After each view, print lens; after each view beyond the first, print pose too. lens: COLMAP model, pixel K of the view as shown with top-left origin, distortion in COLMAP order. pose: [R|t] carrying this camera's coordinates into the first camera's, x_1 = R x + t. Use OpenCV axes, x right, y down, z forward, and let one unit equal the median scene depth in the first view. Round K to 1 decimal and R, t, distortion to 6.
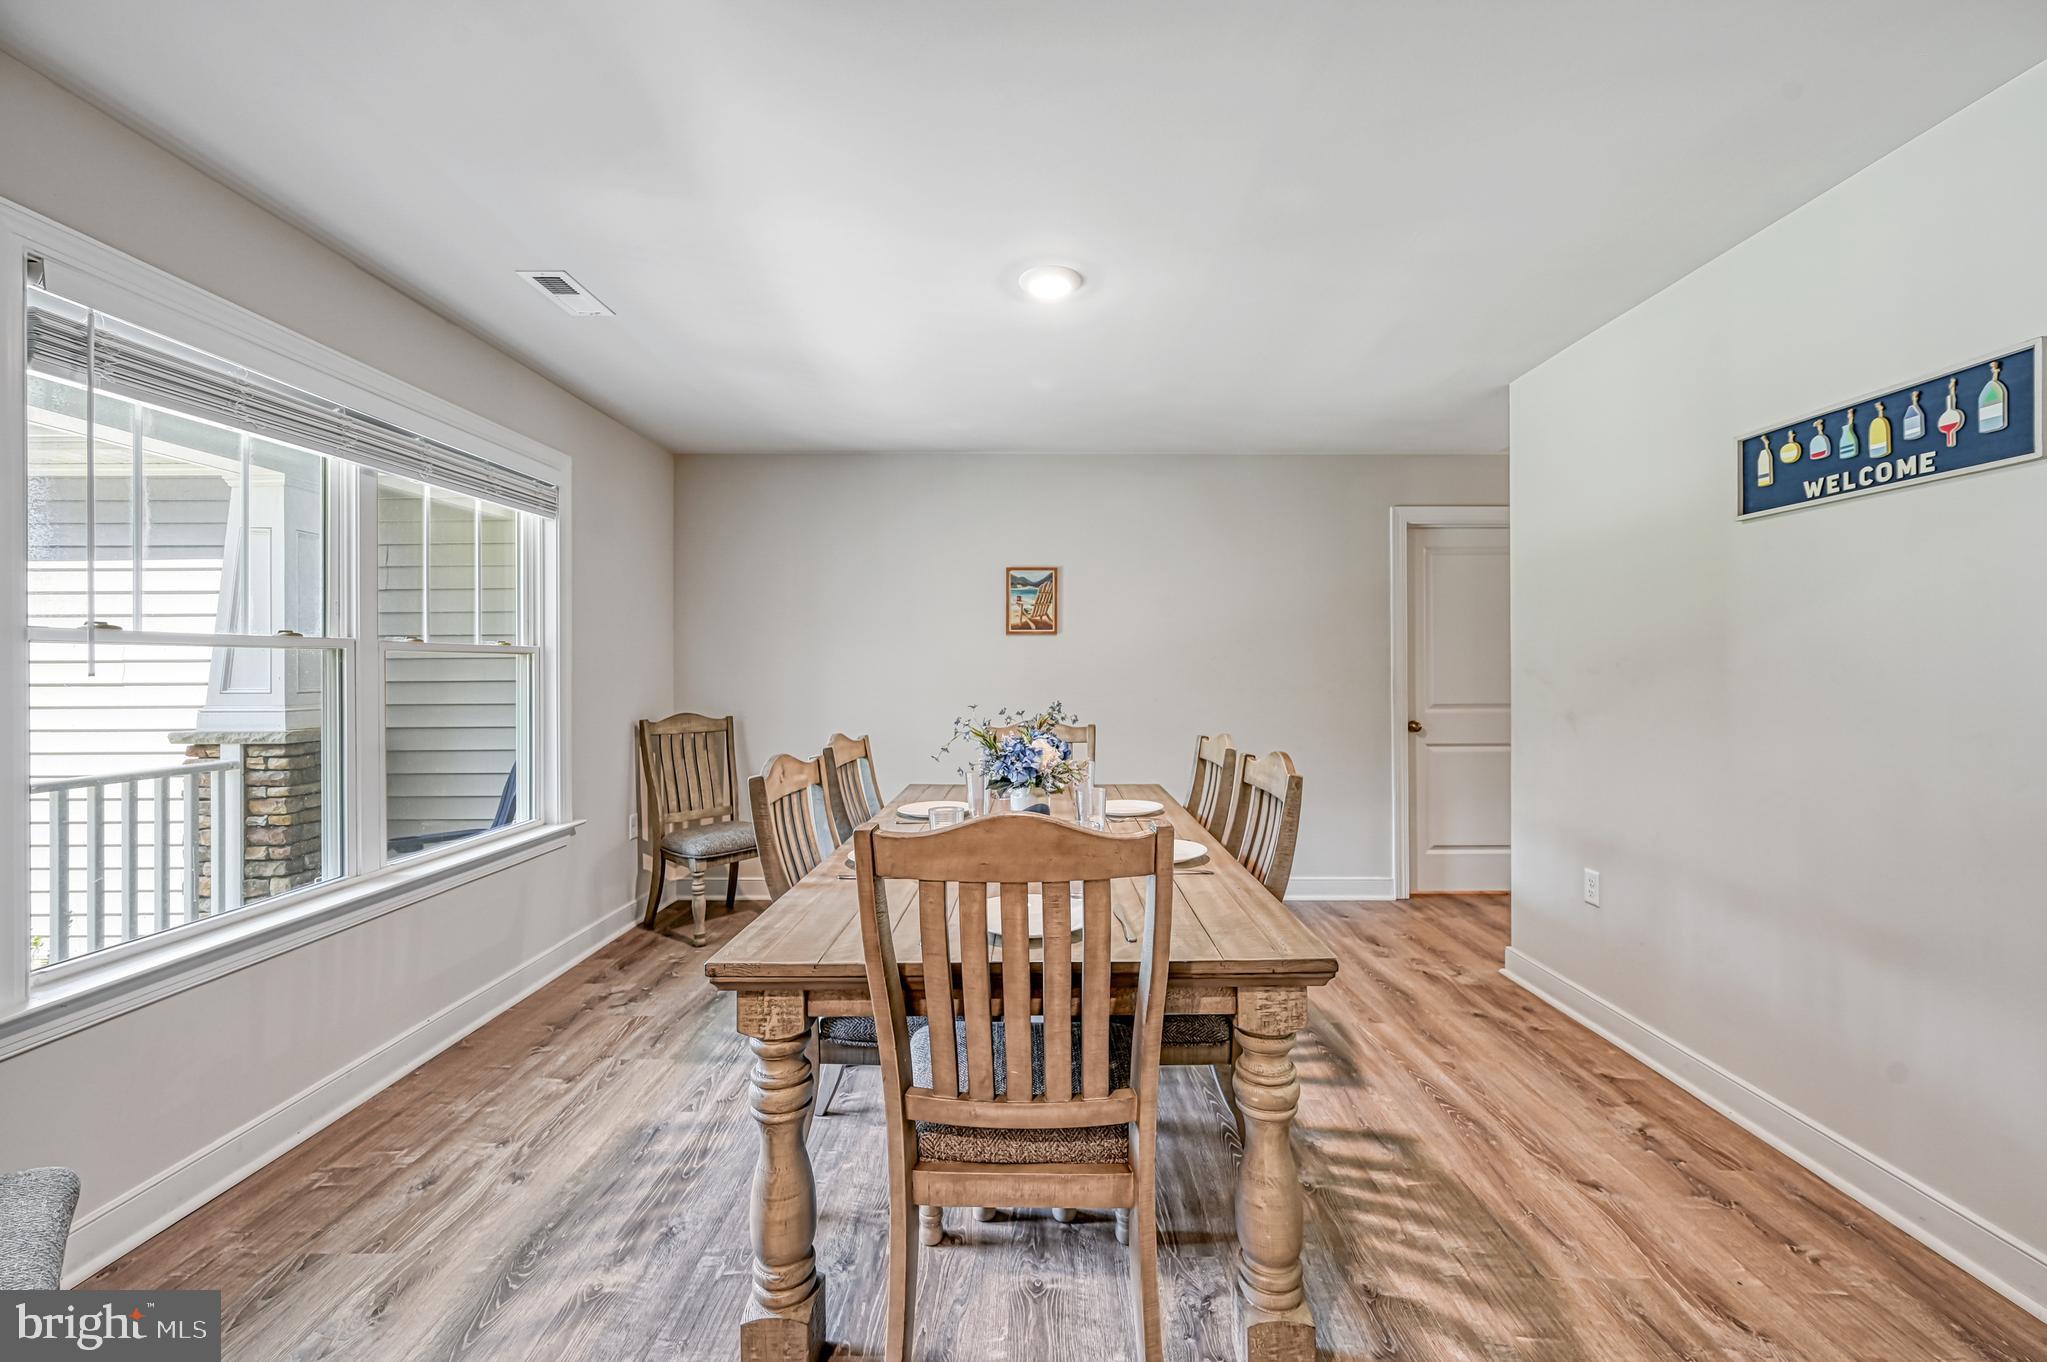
lens RADIAL K [[819.6, 0, 1031.7], [0, 819.6, 667.8], [0, 0, 1]] dist [0.001395, 0.001163]
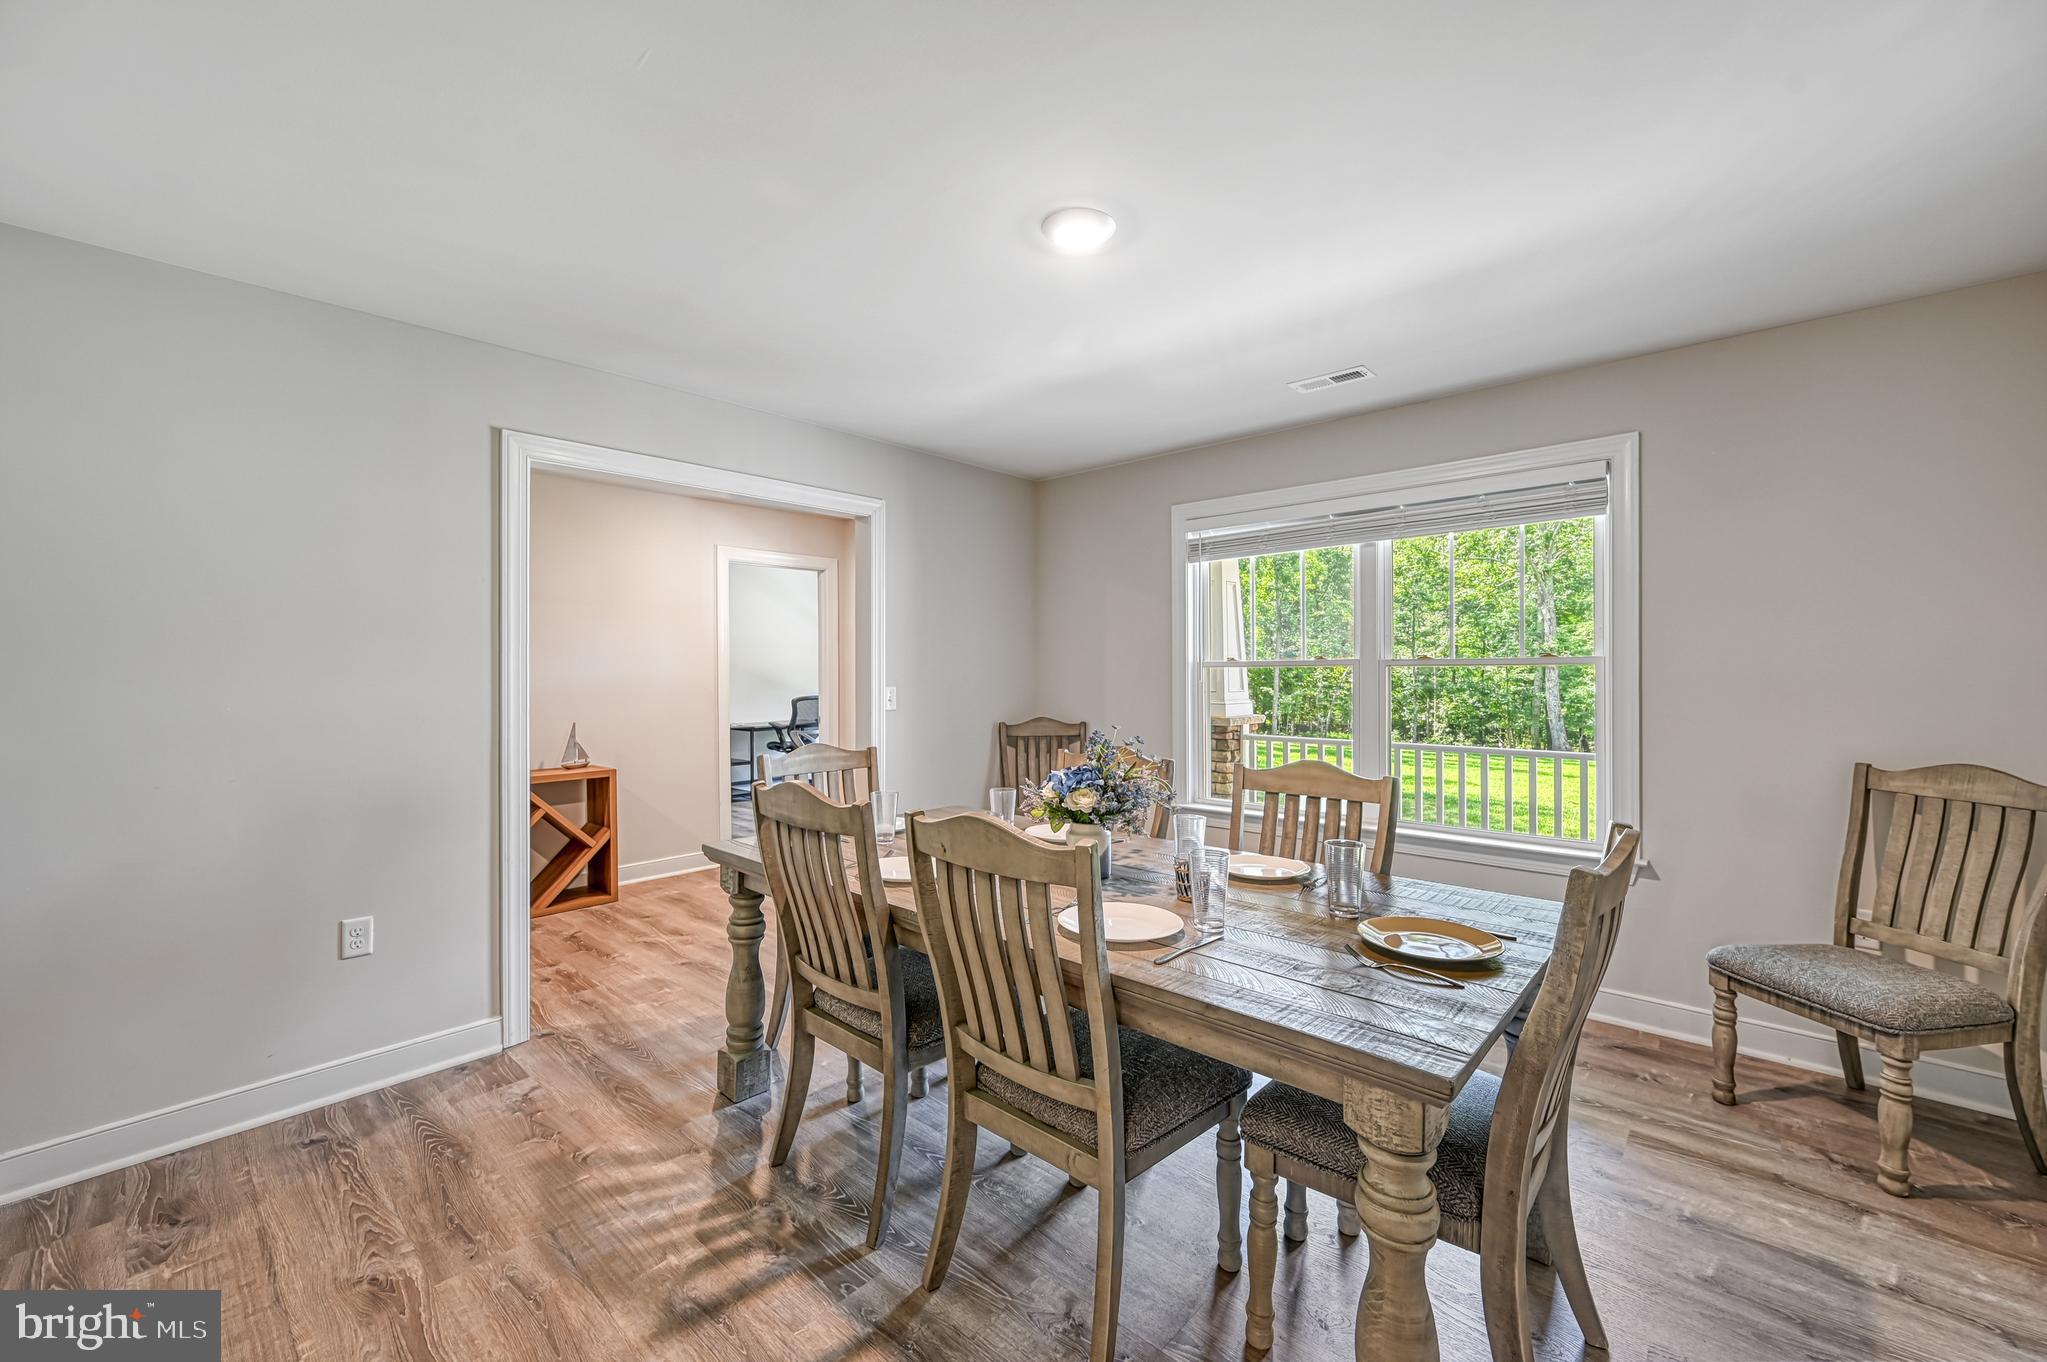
lens RADIAL K [[819.6, 0, 1020.1], [0, 819.6, 678.5], [0, 0, 1]] dist [0.001395, 0.001163]
pose [[-0.674606, 0.011136, -0.738094, 0.895312], [0.005111, 0.999933, 0.010414, -0.022299], [0.738160, 0.003253, -0.674618, 1.985678]]
